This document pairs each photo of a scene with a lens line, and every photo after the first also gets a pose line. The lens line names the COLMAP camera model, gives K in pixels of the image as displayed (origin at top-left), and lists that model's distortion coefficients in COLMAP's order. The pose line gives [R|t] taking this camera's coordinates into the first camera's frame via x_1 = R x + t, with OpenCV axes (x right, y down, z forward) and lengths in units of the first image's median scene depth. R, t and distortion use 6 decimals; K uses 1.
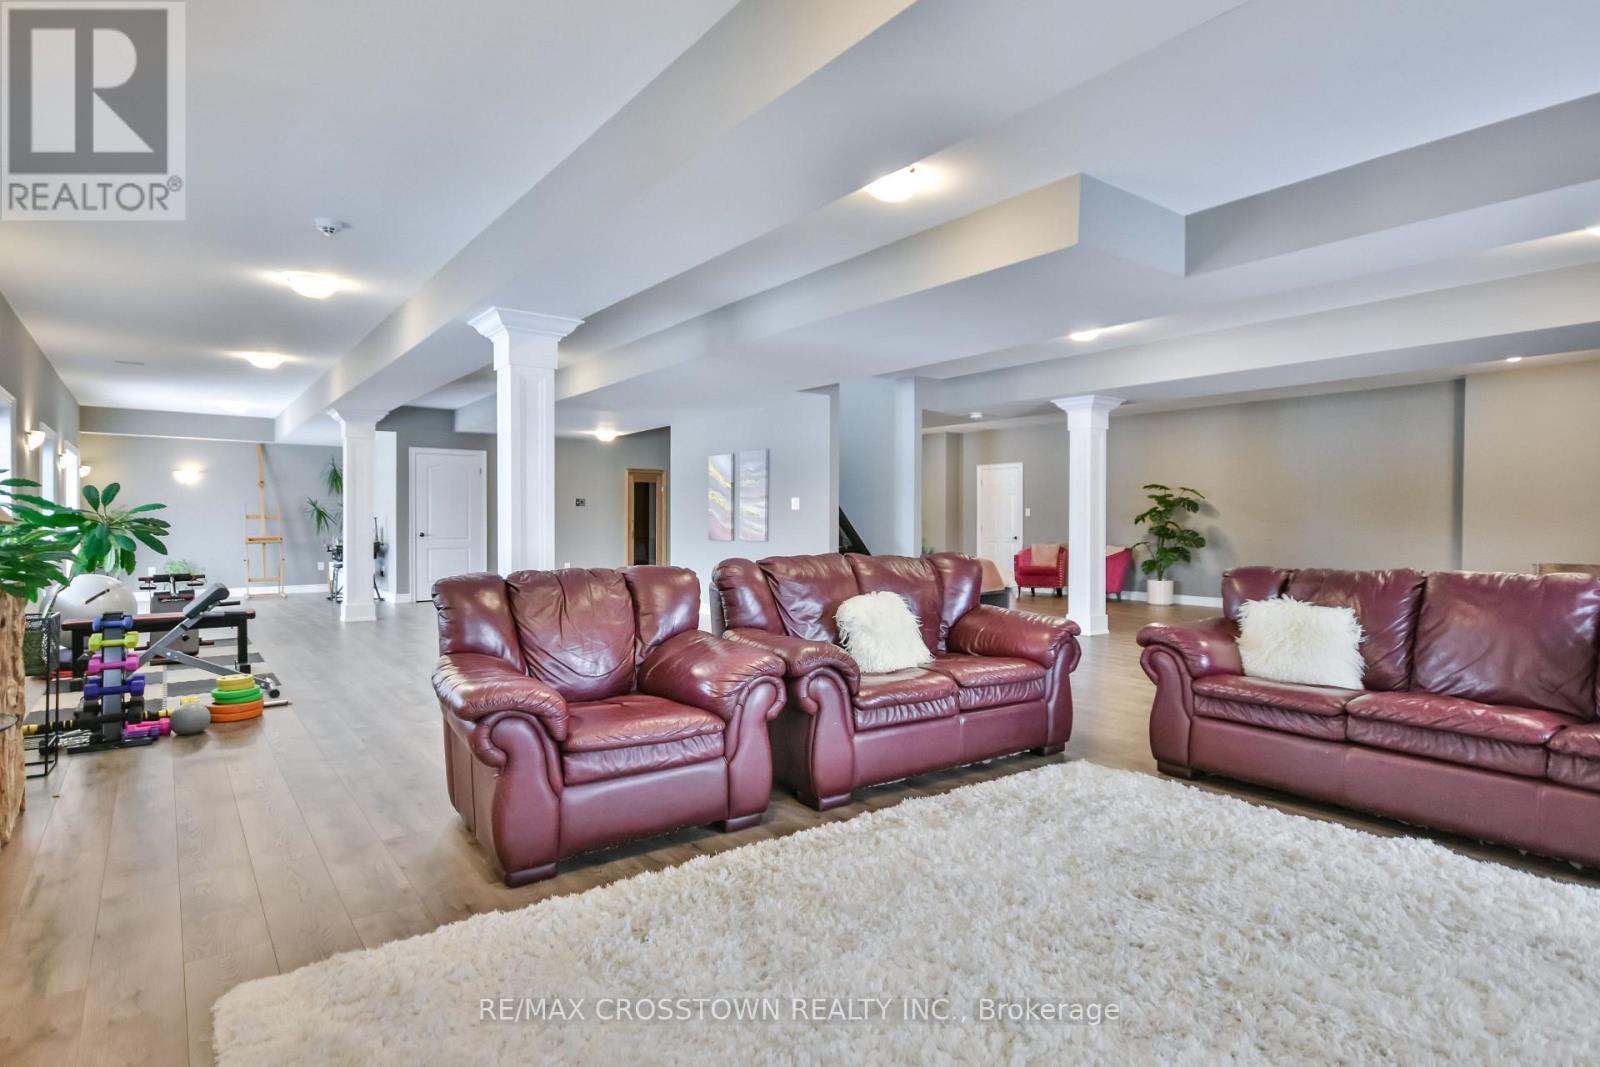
lens RADIAL K [[845.1, 0, 800.6], [0, 845.1, 529.7], [0, 0, 1]] dist [0.007892, 0.000885]
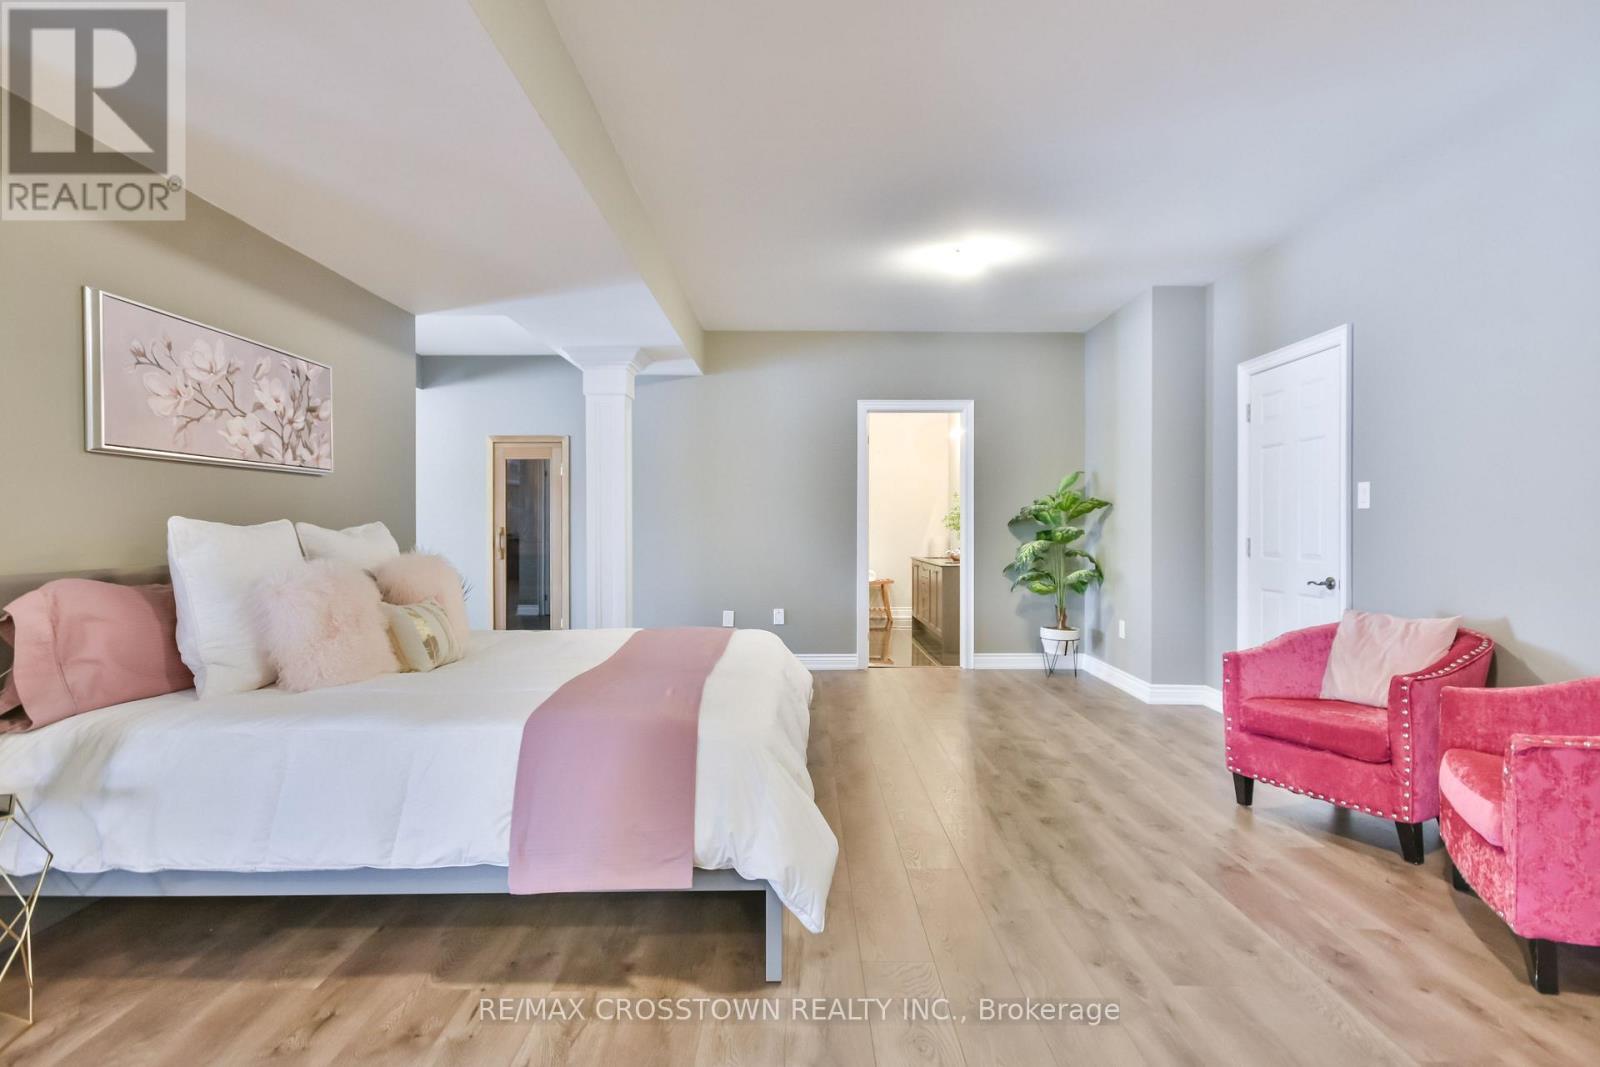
lens RADIAL K [[845.1, 0, 800.6], [0, 845.1, 532.7], [0, 0, 1]] dist [0.007892, 0.000885]
pose [[0.803619, -0.000389, -0.595144, 0.282529], [-0.004326, 0.999970, -0.006494, -0.005349], [0.595129, 0.007794, 0.803593, 0.649521]]
